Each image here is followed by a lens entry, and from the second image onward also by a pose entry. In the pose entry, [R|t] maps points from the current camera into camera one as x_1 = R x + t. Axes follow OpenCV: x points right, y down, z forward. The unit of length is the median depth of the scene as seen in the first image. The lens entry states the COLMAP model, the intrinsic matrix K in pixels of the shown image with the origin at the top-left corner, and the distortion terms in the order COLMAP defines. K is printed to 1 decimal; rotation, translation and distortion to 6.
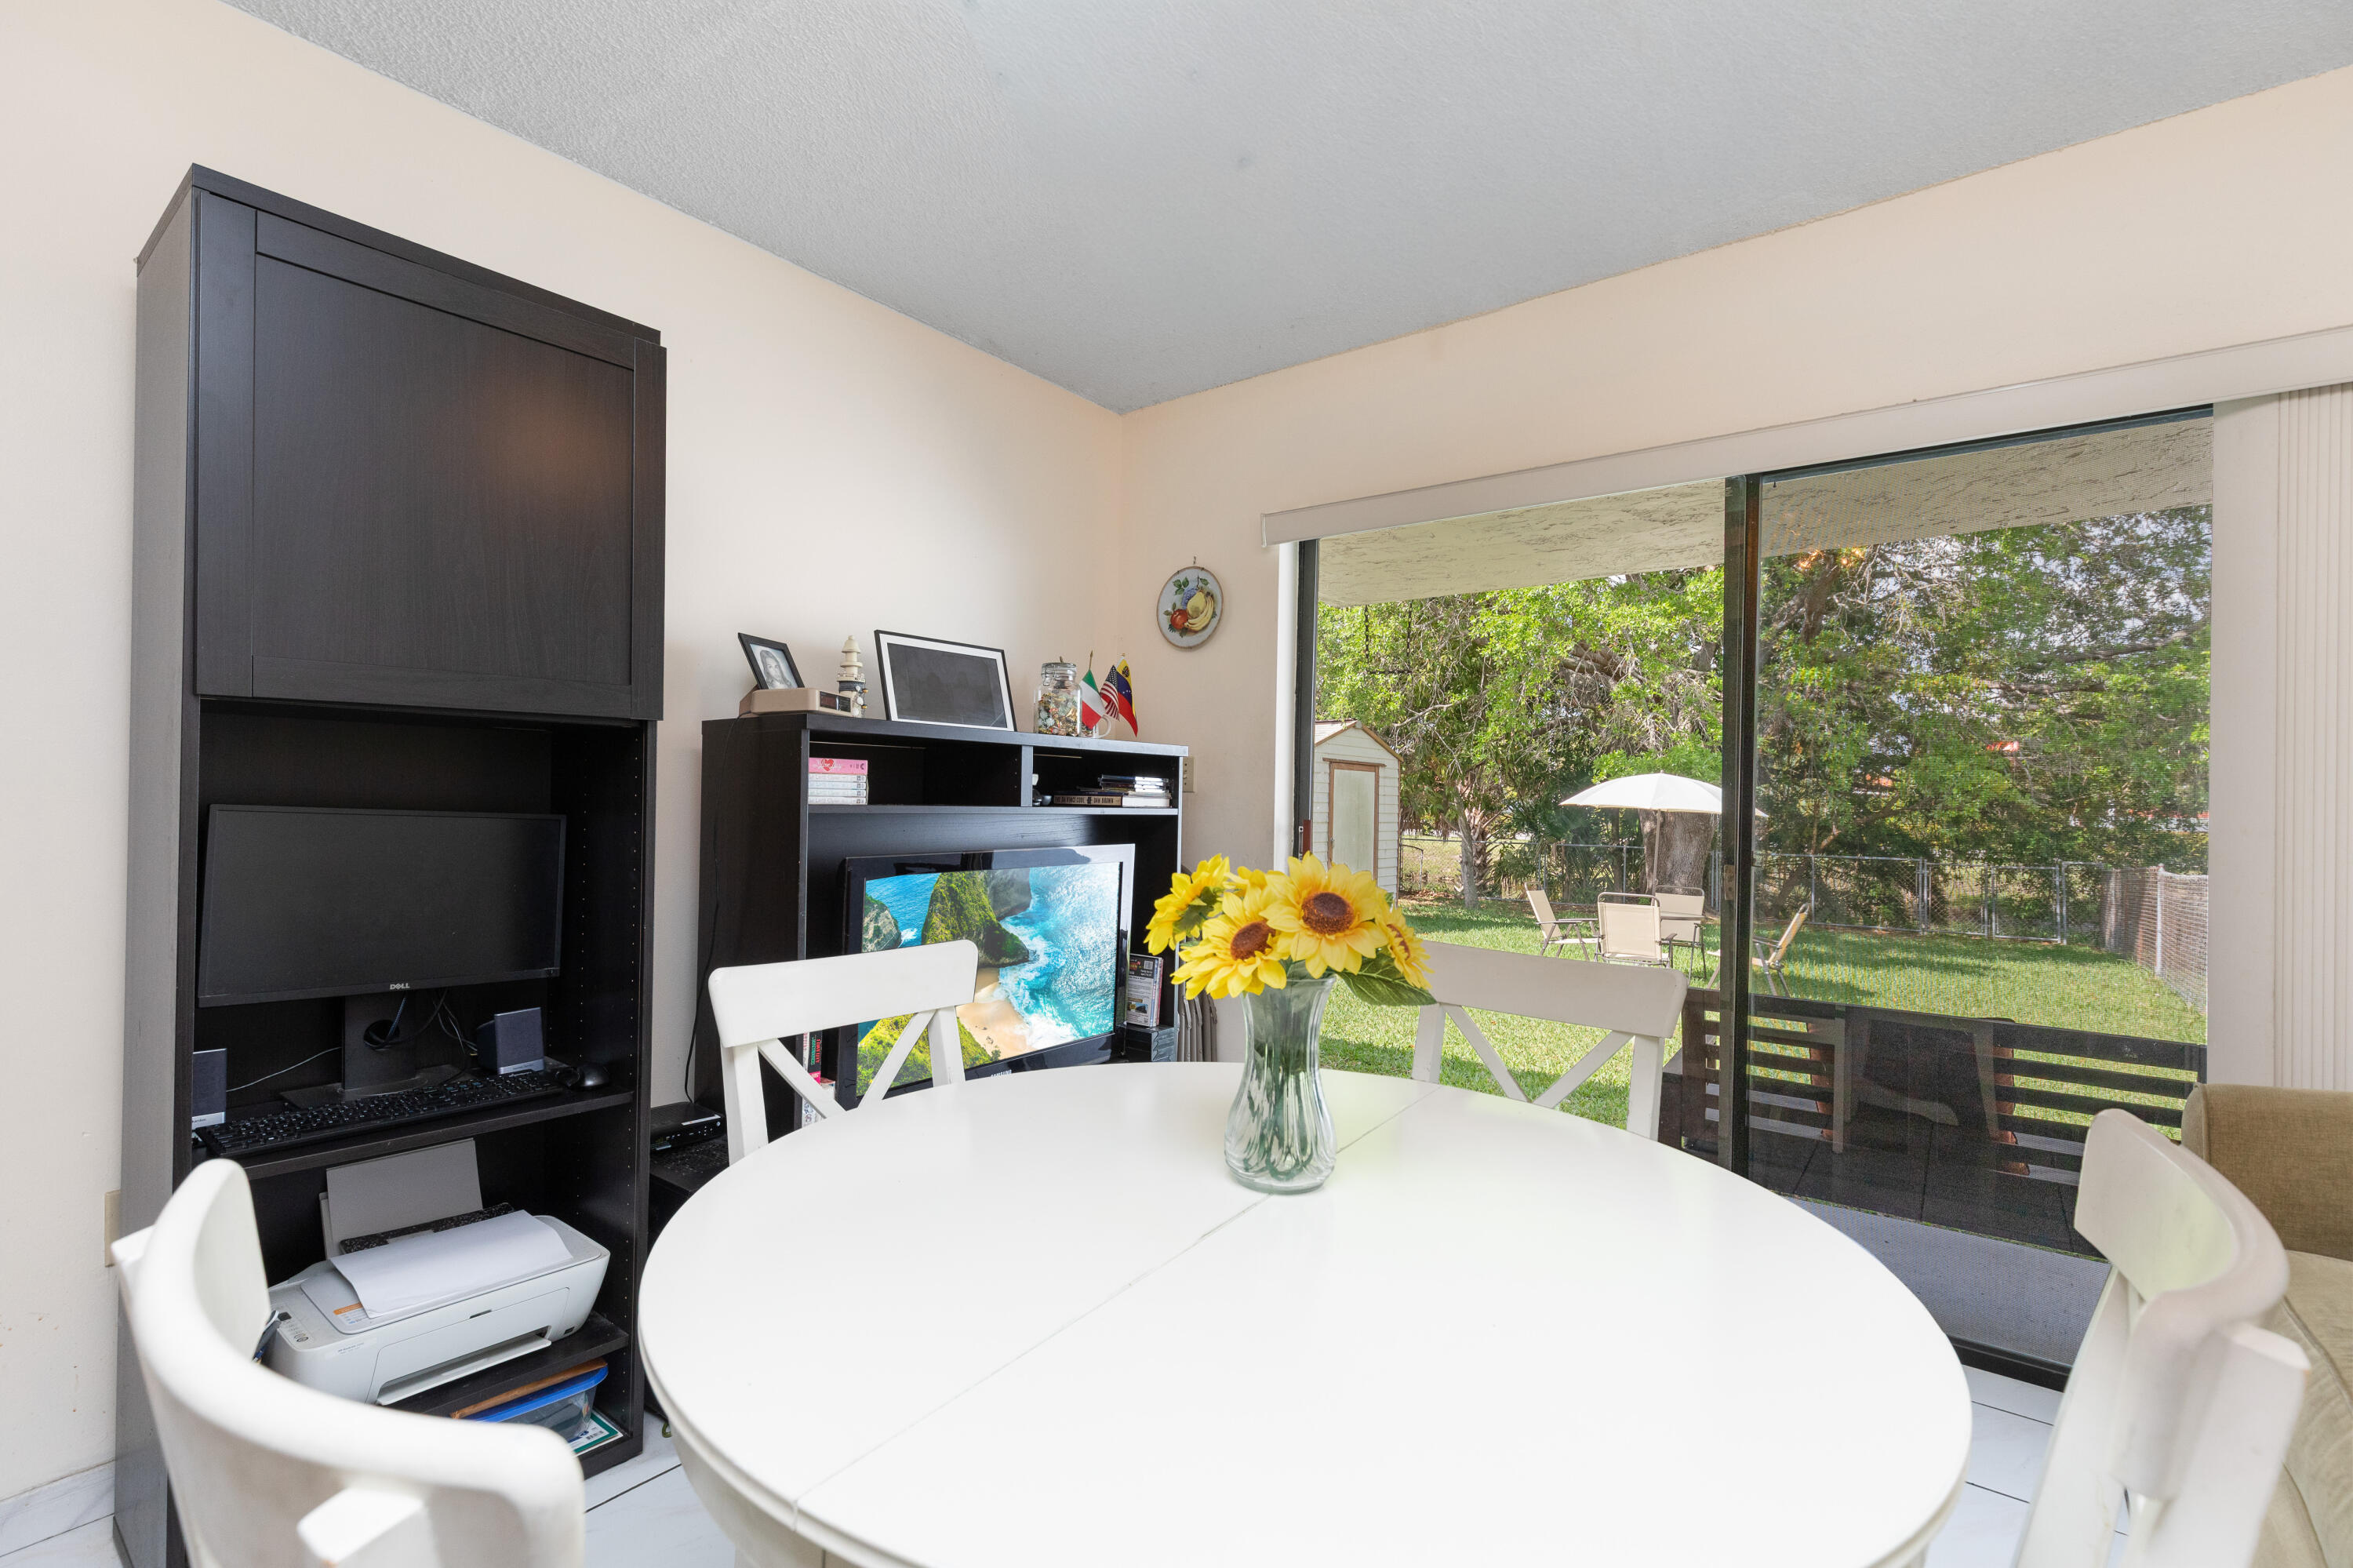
lens RADIAL K [[1080.3, 0, 1149.9], [0, 1080.3, 790.5], [0, 0, 1]] dist [0.003173, 0.000031]
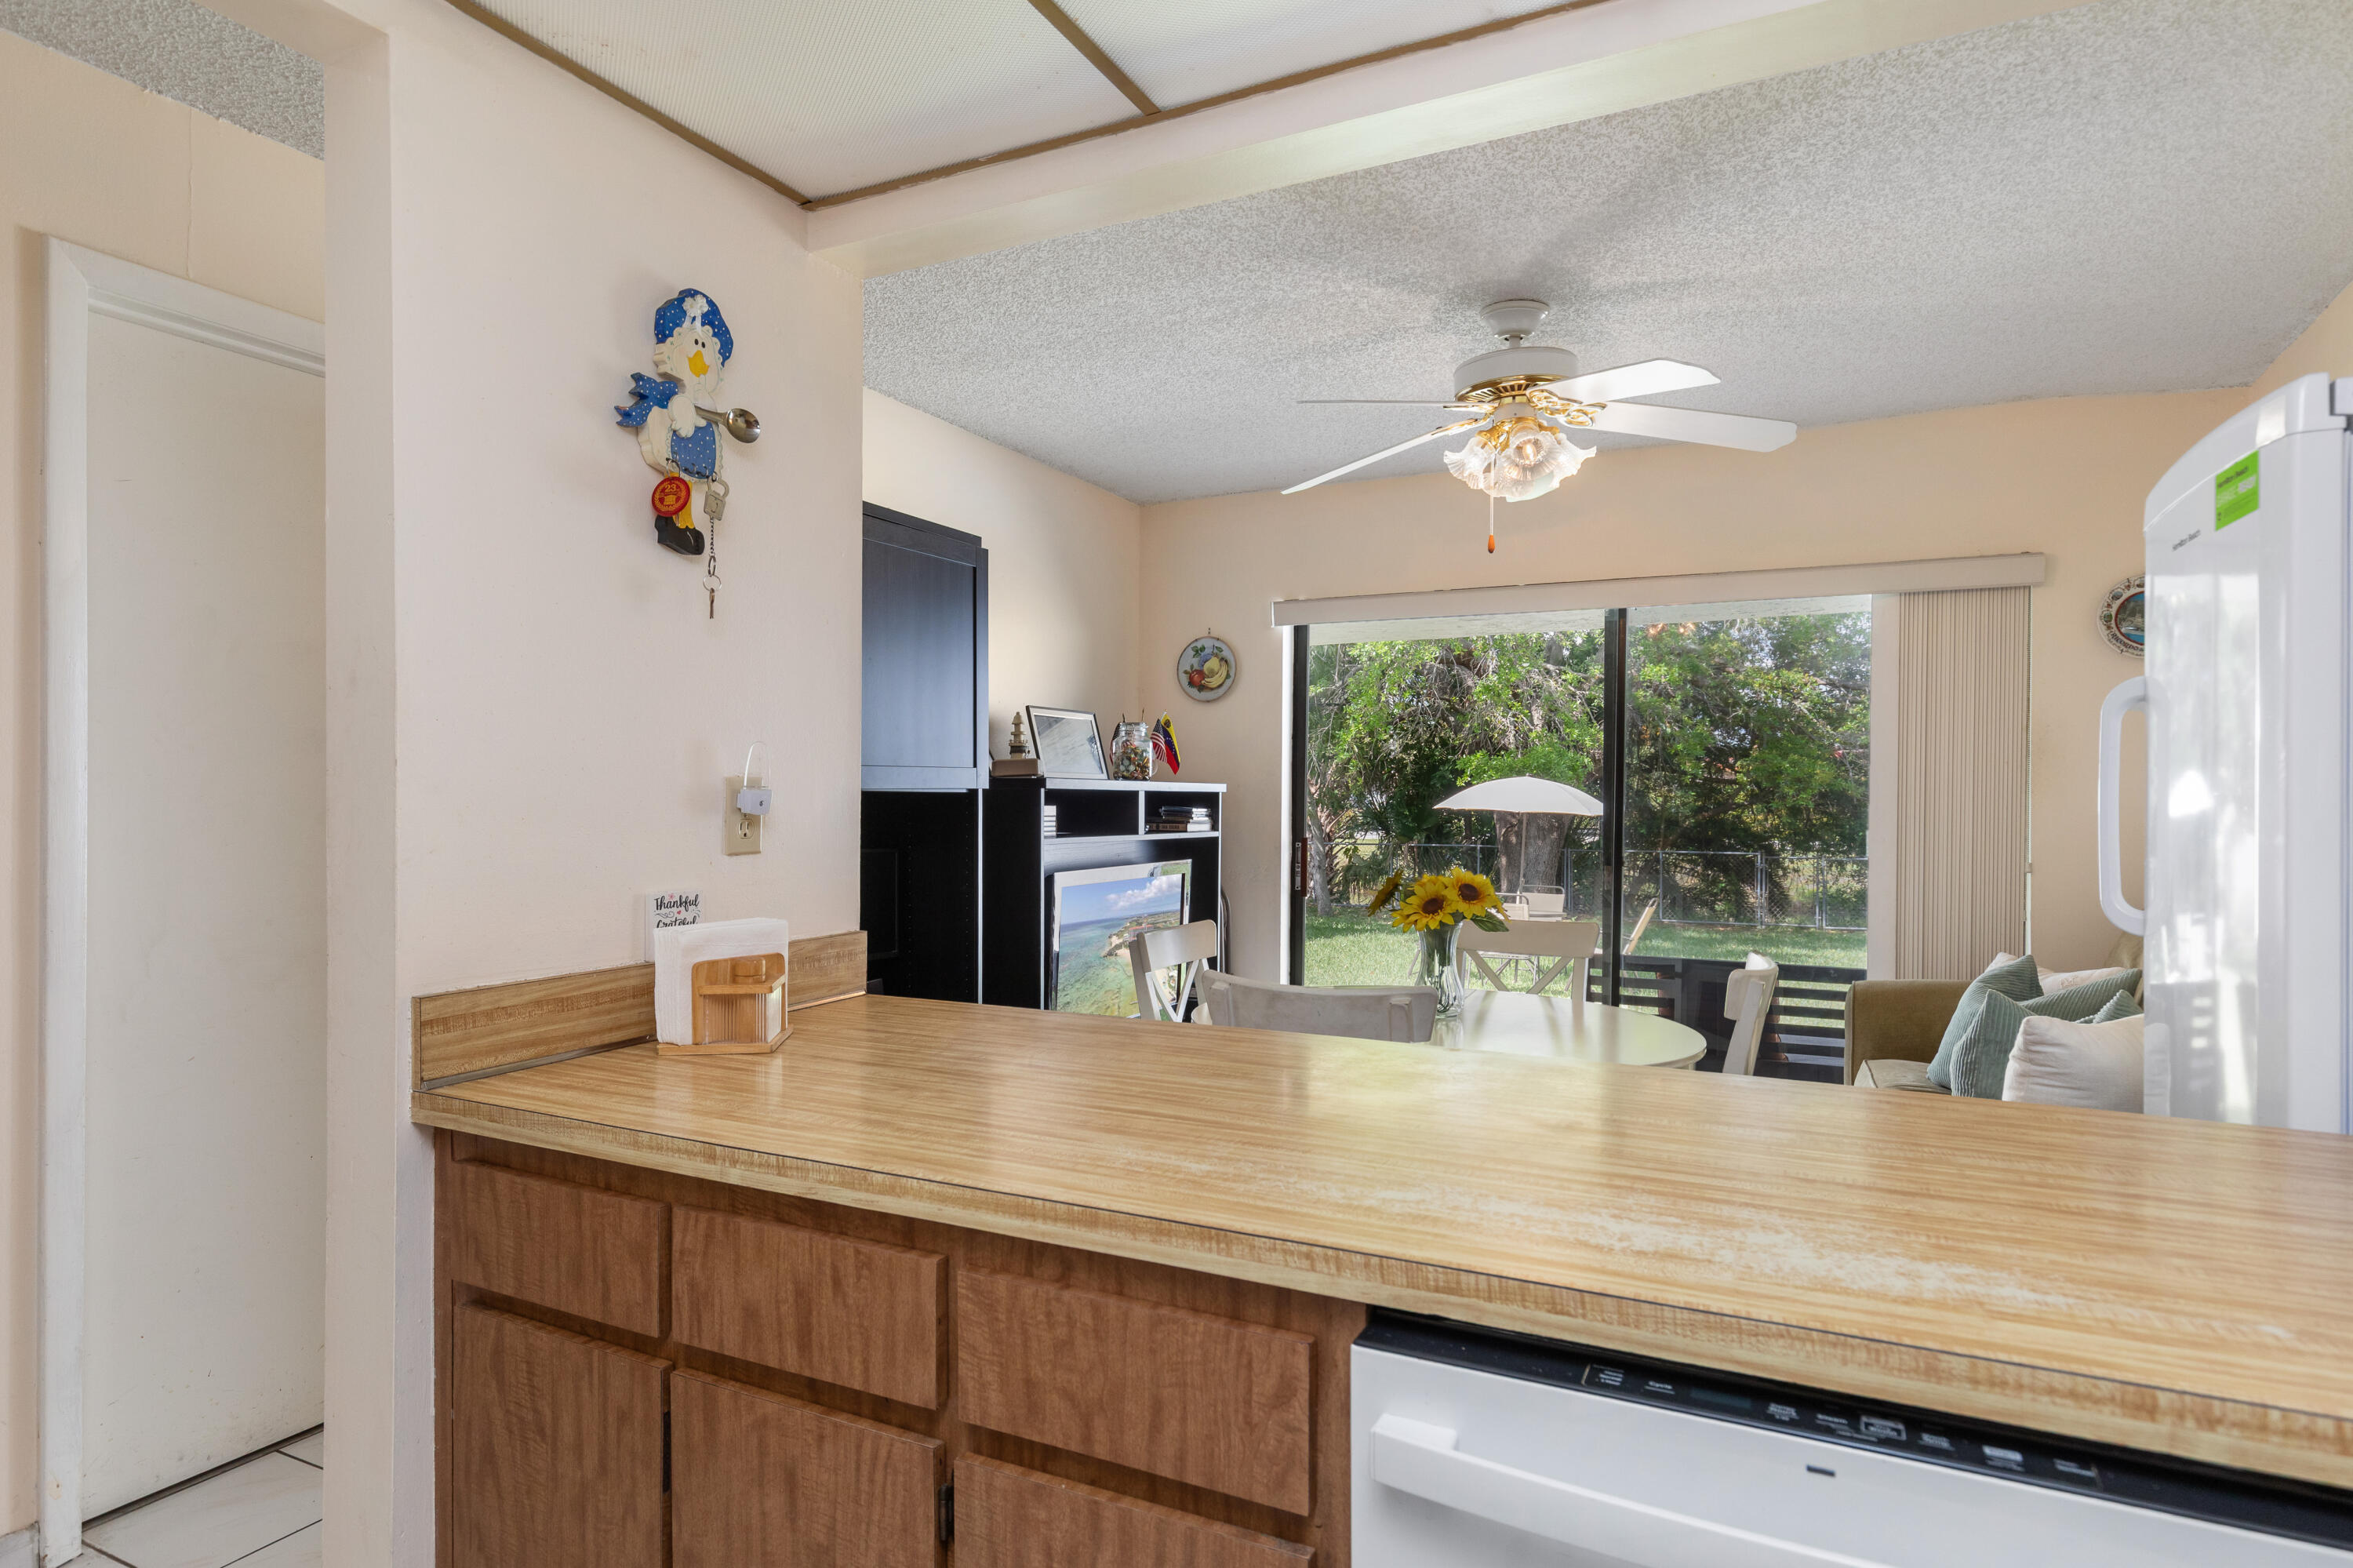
lens RADIAL K [[1316.3, 0, 1147.2], [0, 1316.3, 811.8], [0, 0, 1]] dist [-0.001034, -0.000707]
pose [[0.984147, -0.015135, 0.176705, -0.106852], [0.011529, 0.999704, 0.021415, -0.013222], [-0.176977, -0.019039, 0.984031, -0.173825]]
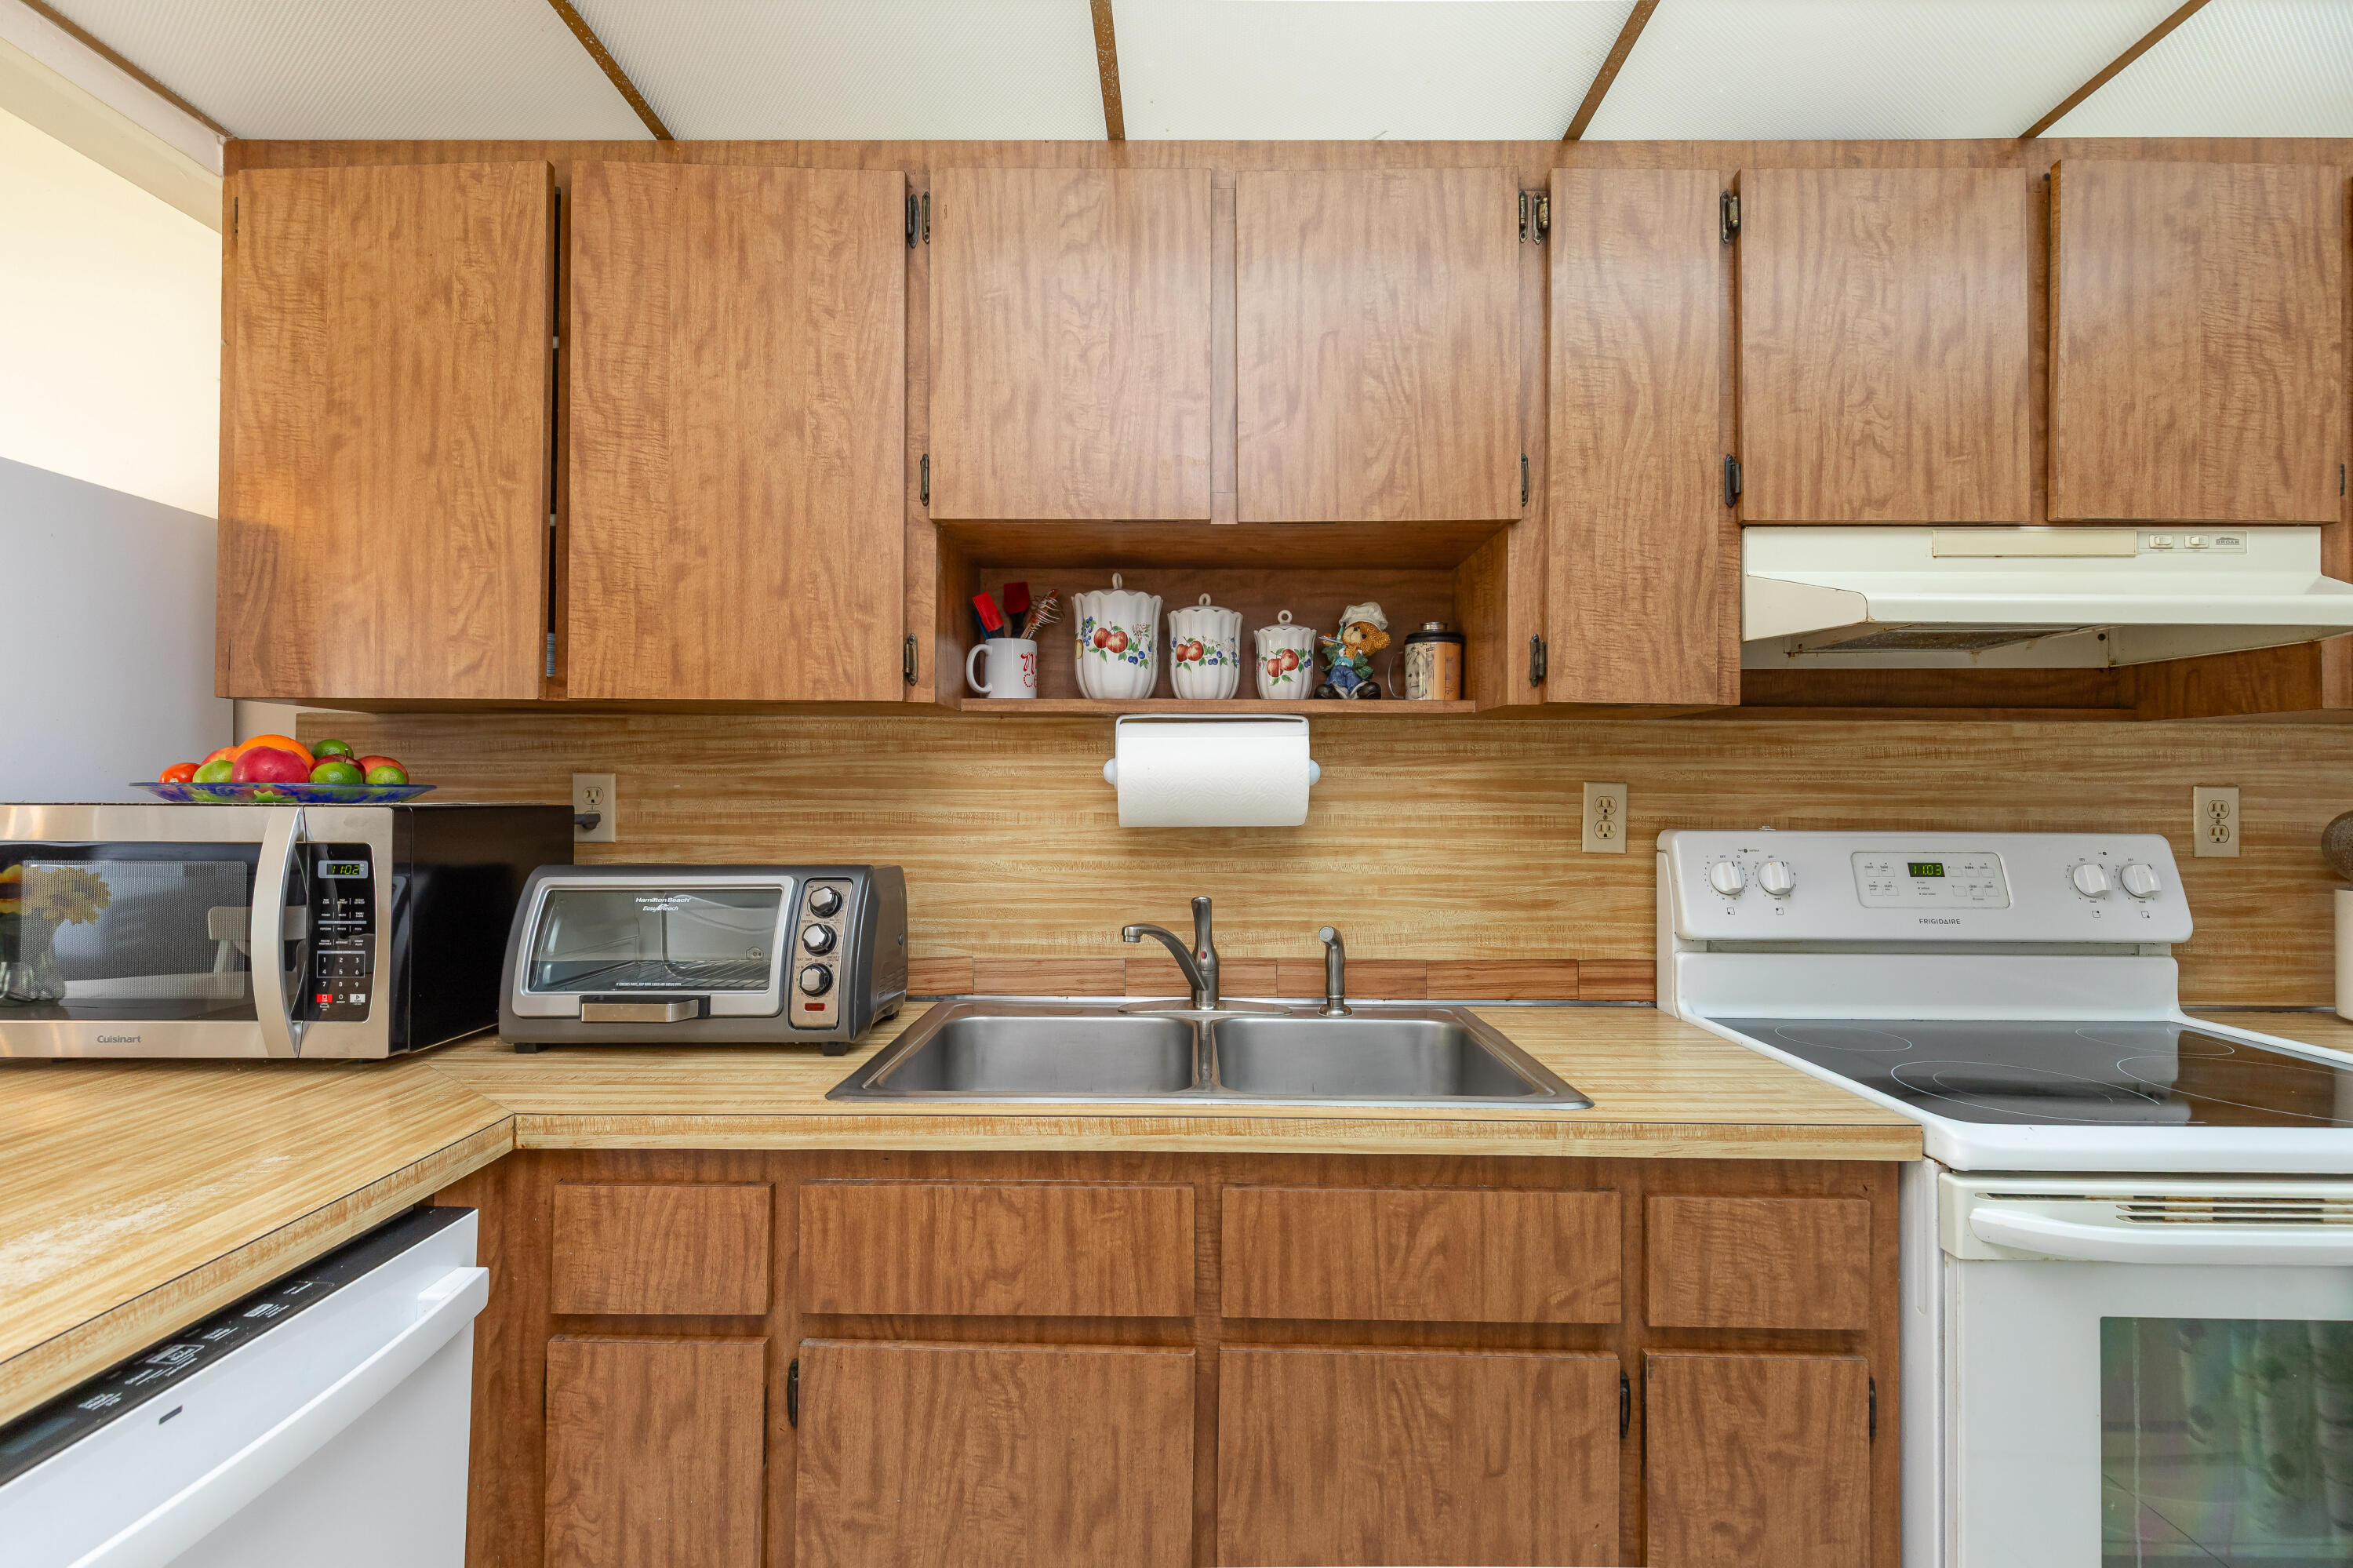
lens RADIAL K [[1047.6, 0, 1171.8], [0, 1047.6, 787.1], [0, 0, 1]] dist [0.003347, -0.000336]
pose [[-0.601432, -0.013556, 0.798809, -0.147948], [-0.020248, 0.999793, 0.001721, -0.013579], [-0.798667, -0.015139, -0.601582, -0.111982]]
